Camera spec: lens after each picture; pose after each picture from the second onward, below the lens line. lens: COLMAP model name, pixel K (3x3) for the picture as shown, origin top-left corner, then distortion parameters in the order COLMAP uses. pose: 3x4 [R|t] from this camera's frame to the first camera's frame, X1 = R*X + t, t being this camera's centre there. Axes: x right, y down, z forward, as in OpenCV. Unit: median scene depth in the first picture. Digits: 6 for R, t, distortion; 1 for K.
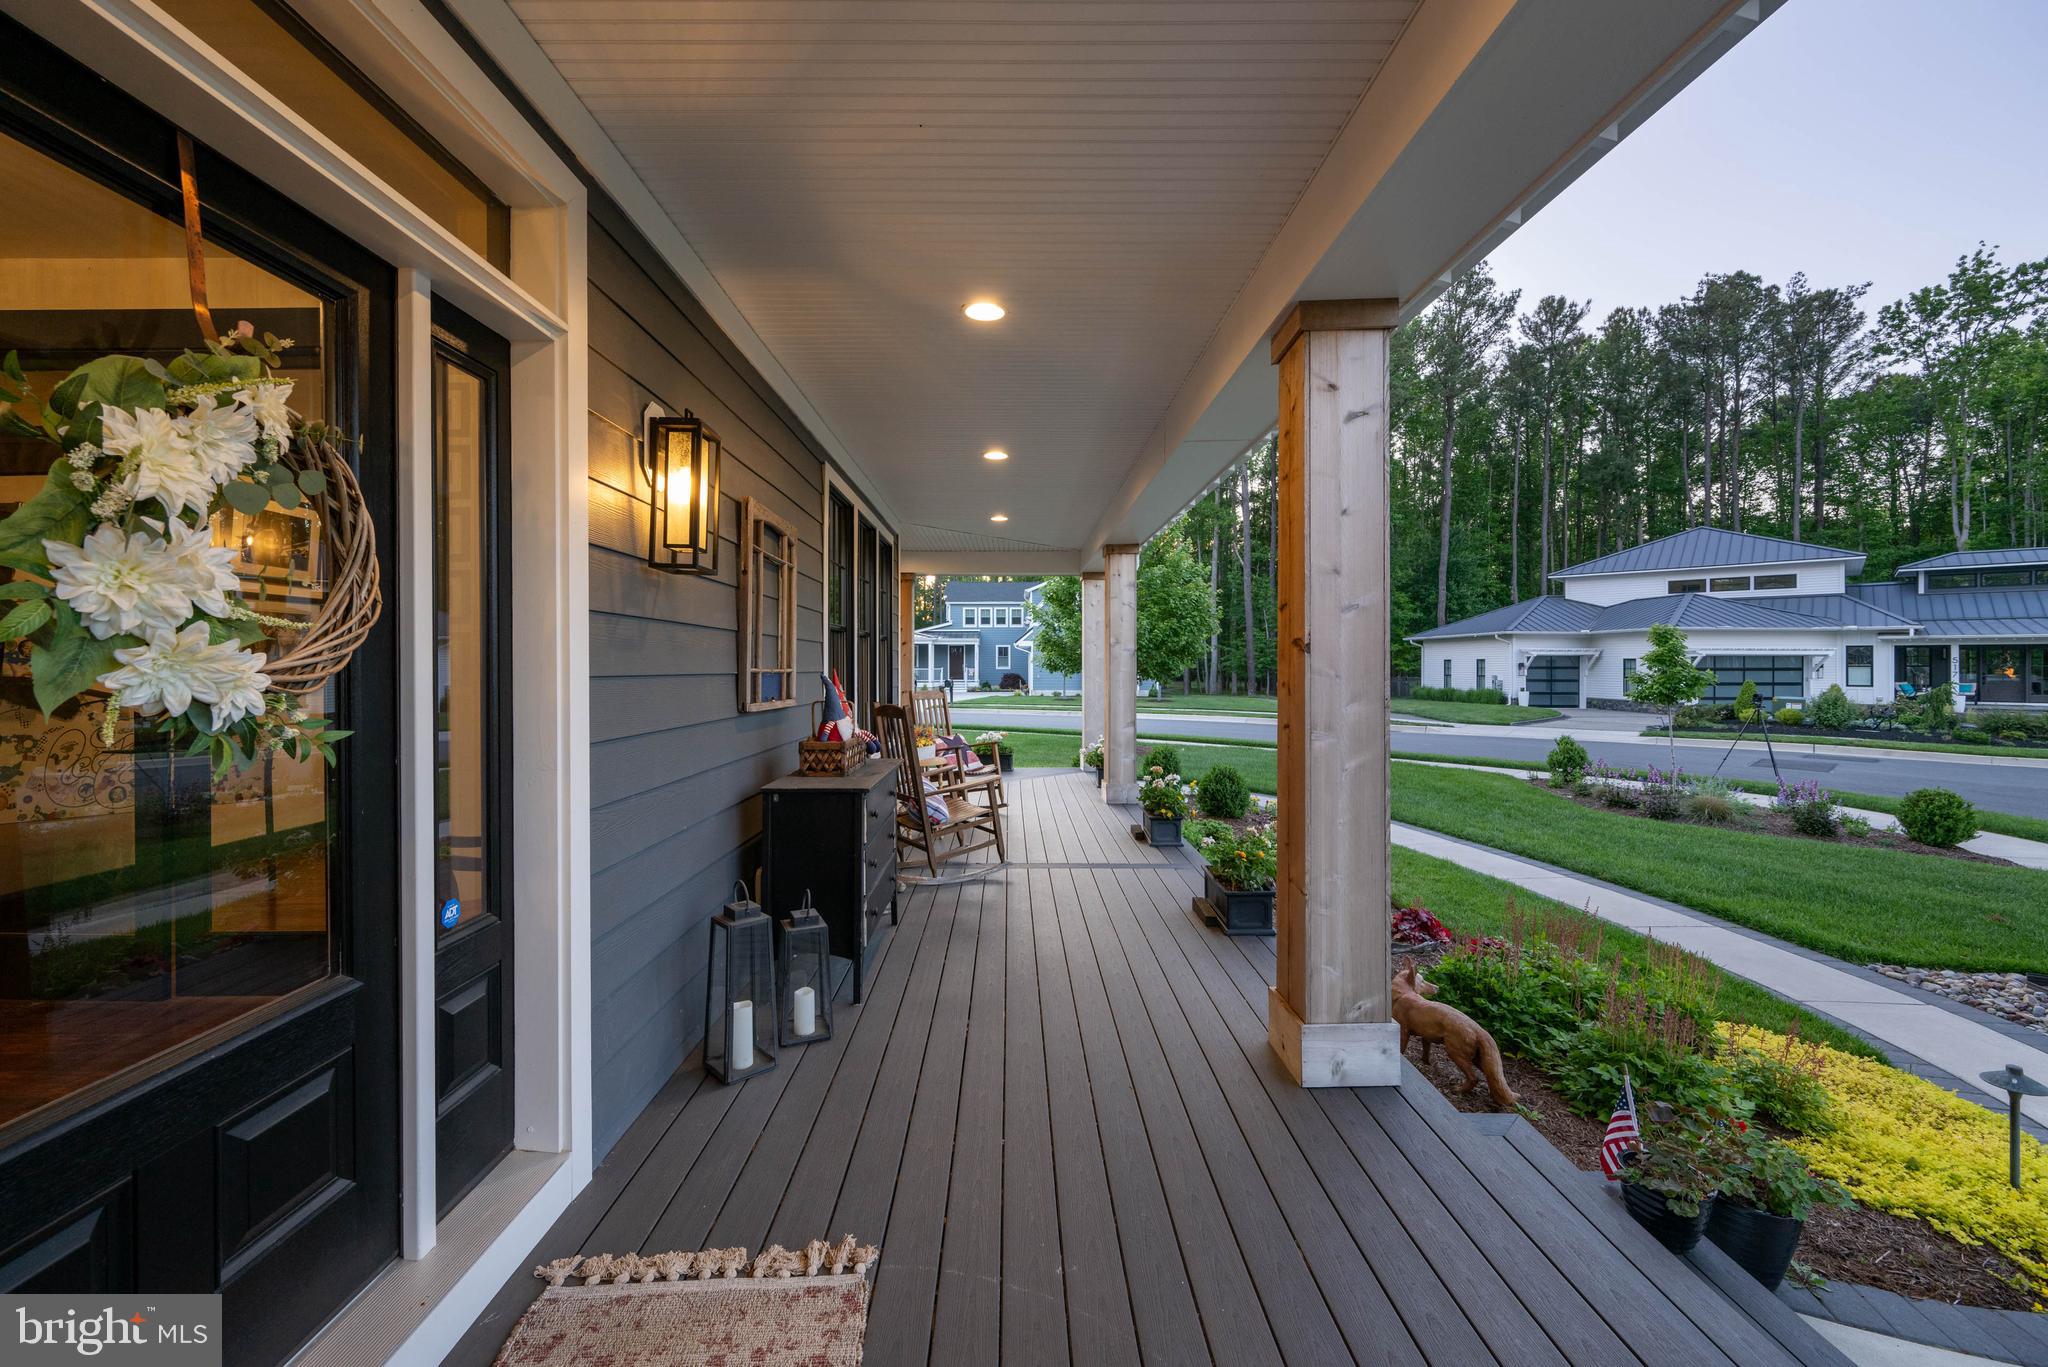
lens RADIAL K [[820.3, 0, 1018.9], [0, 820.3, 664.2], [0, 0, 1]] dist [-0.001130, -0.000077]
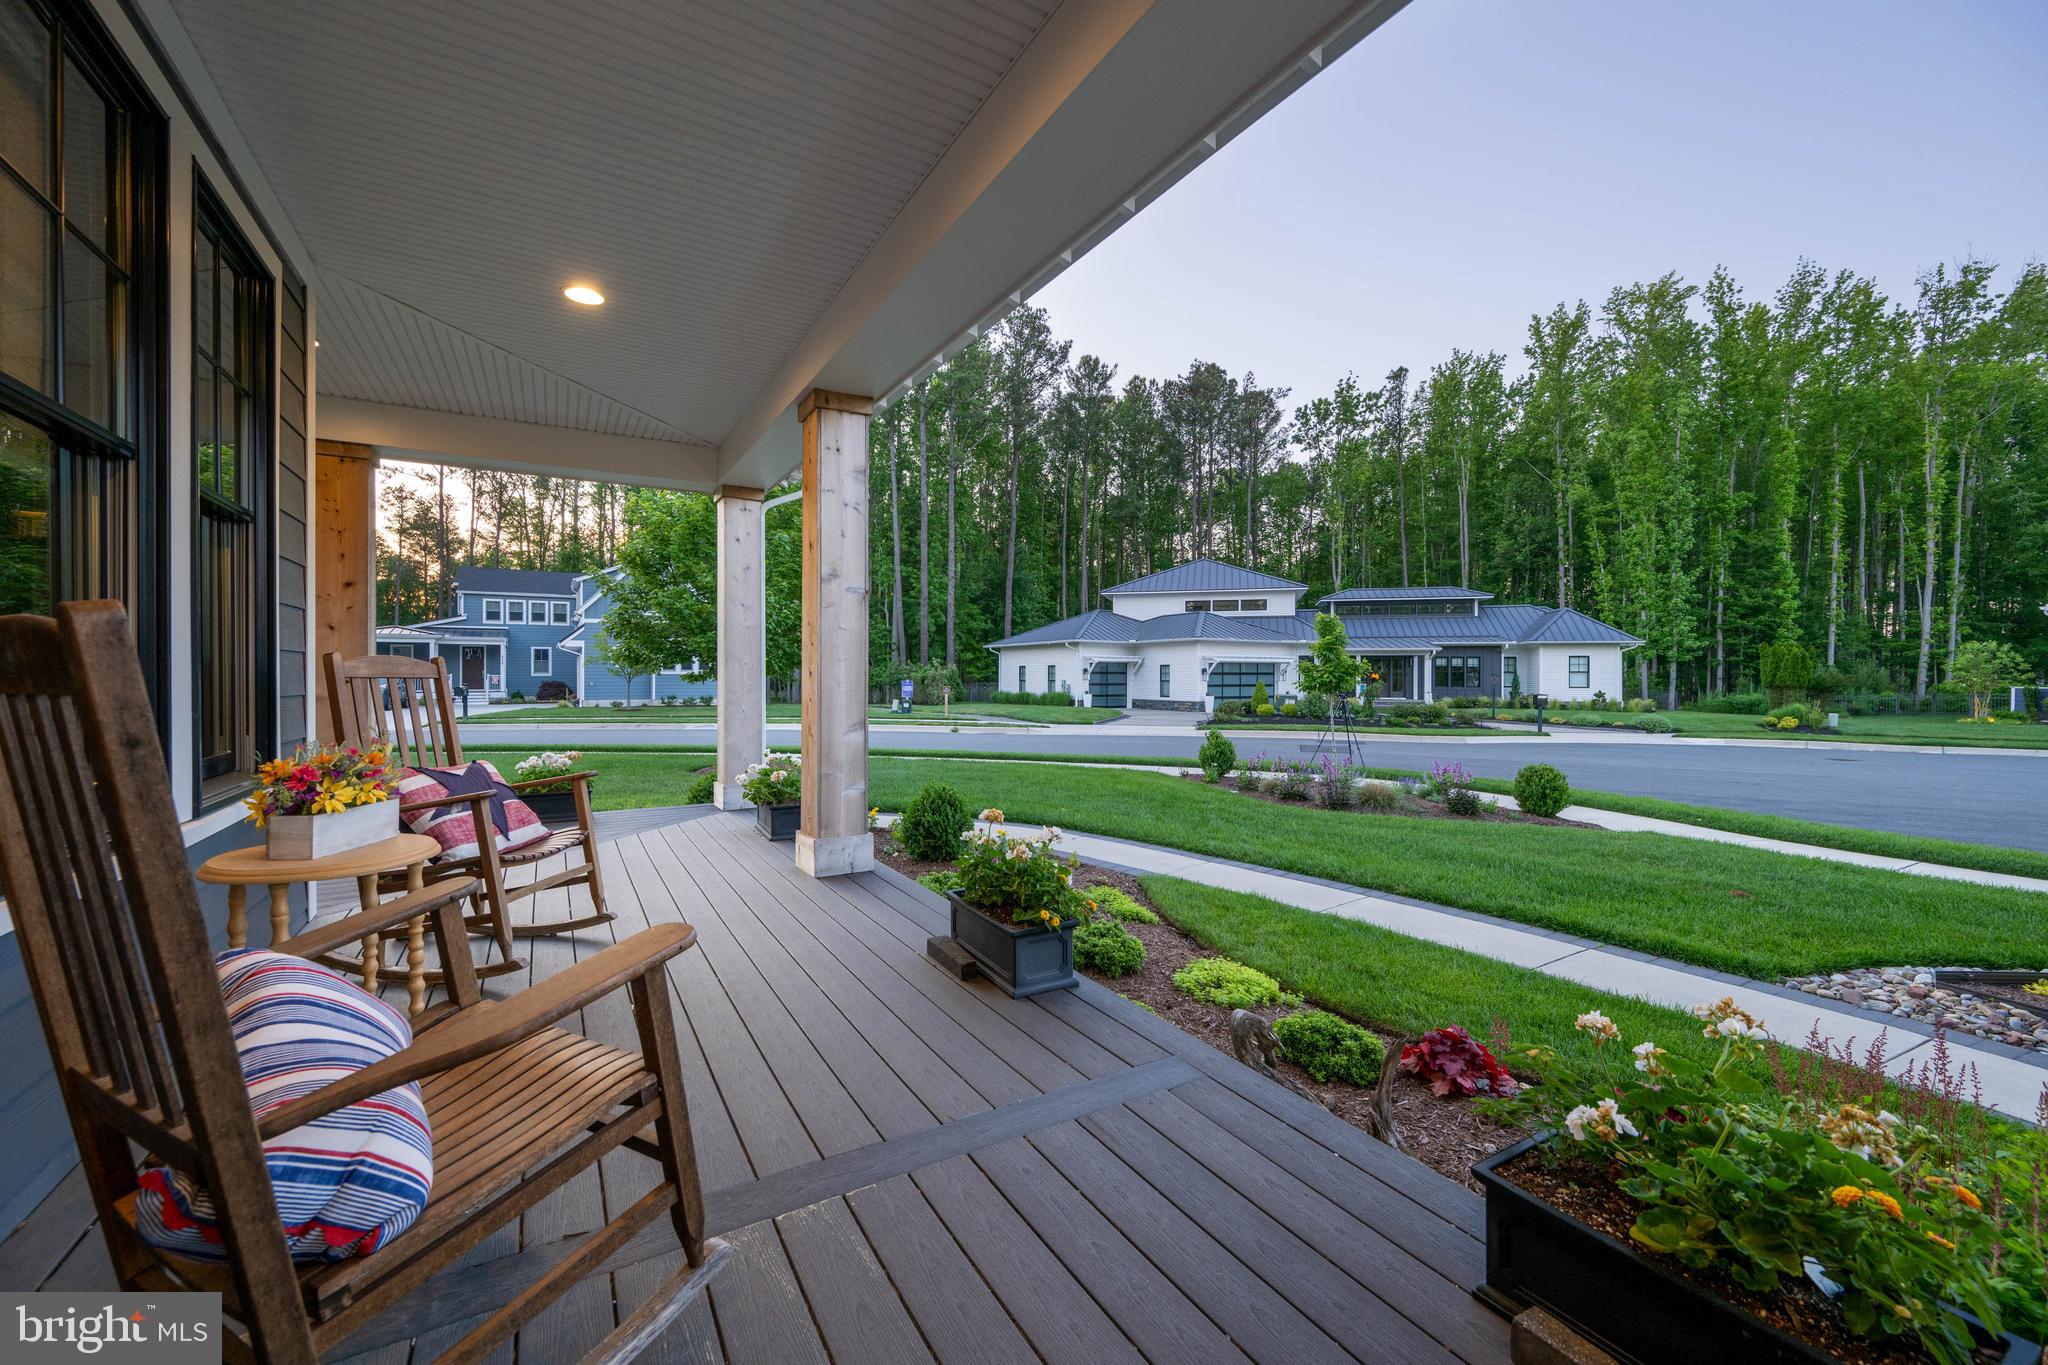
lens RADIAL K [[809.1, 0, 1019.1], [0, 809.1, 676.8], [0, 0, 1]] dist [-0.000254, -0.000061]
pose [[0.868861, -0.000435, 0.495055, -0.005263], [-0.000631, 0.999998, 0.001986, 0.005506], [-0.495055, -0.002038, 0.868859, 0.067923]]
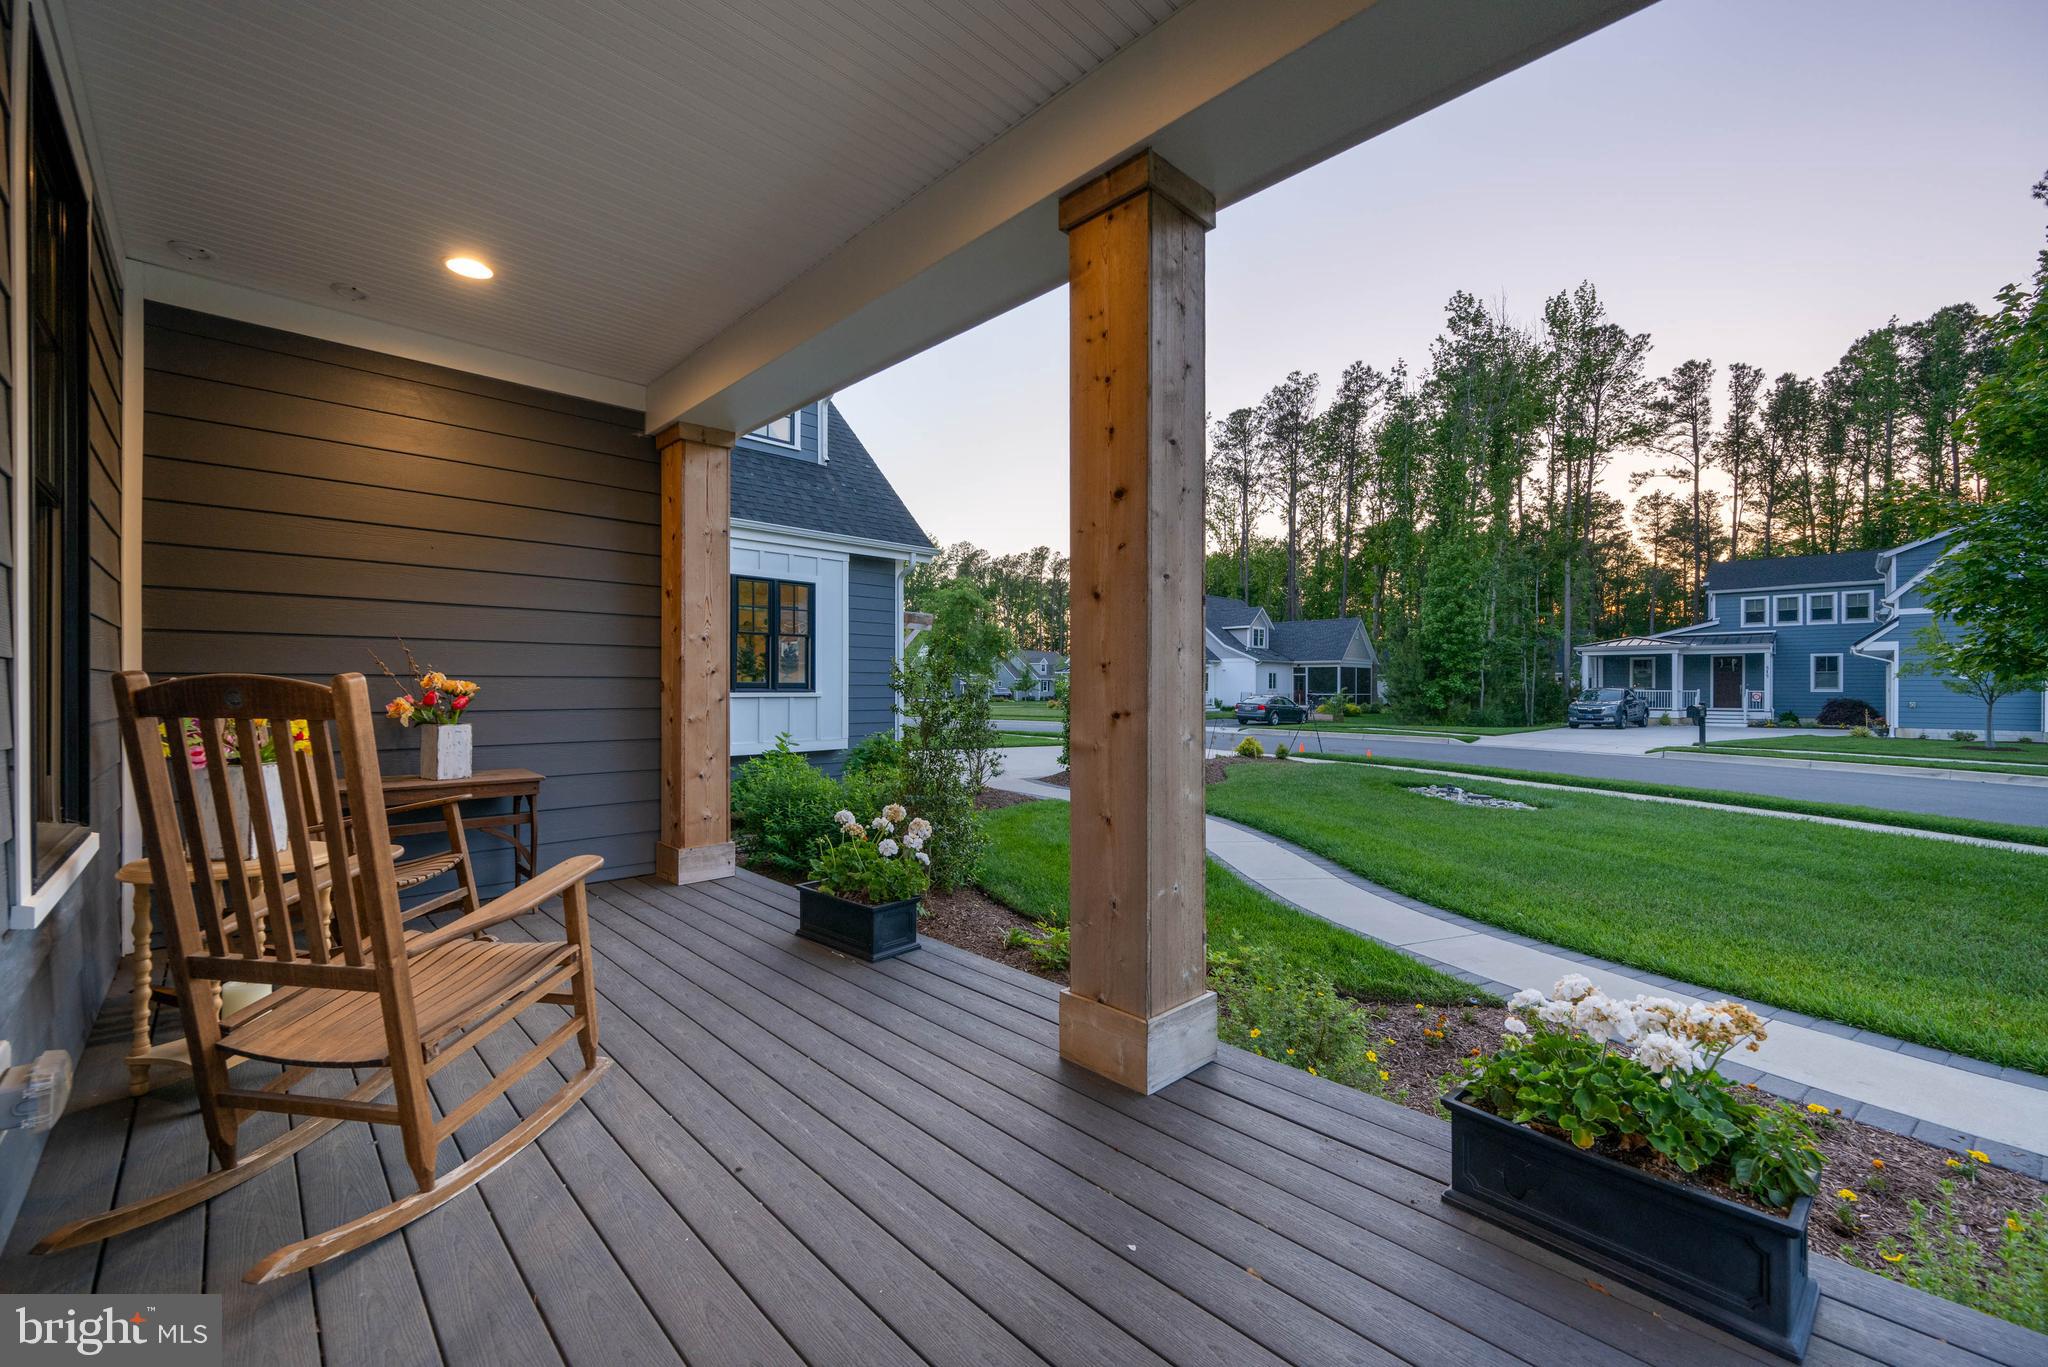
lens RADIAL K [[814.7, 0, 1025.6], [0, 814.7, 685.7], [0, 0, 1]] dist [-0.000462, 0.000194]
pose [[0.697242, 0.000091, -0.716836, -0.000225], [-0.002591, 0.999994, -0.002392, 0.004782], [0.716831, 0.003525, 0.697238, 0.157256]]
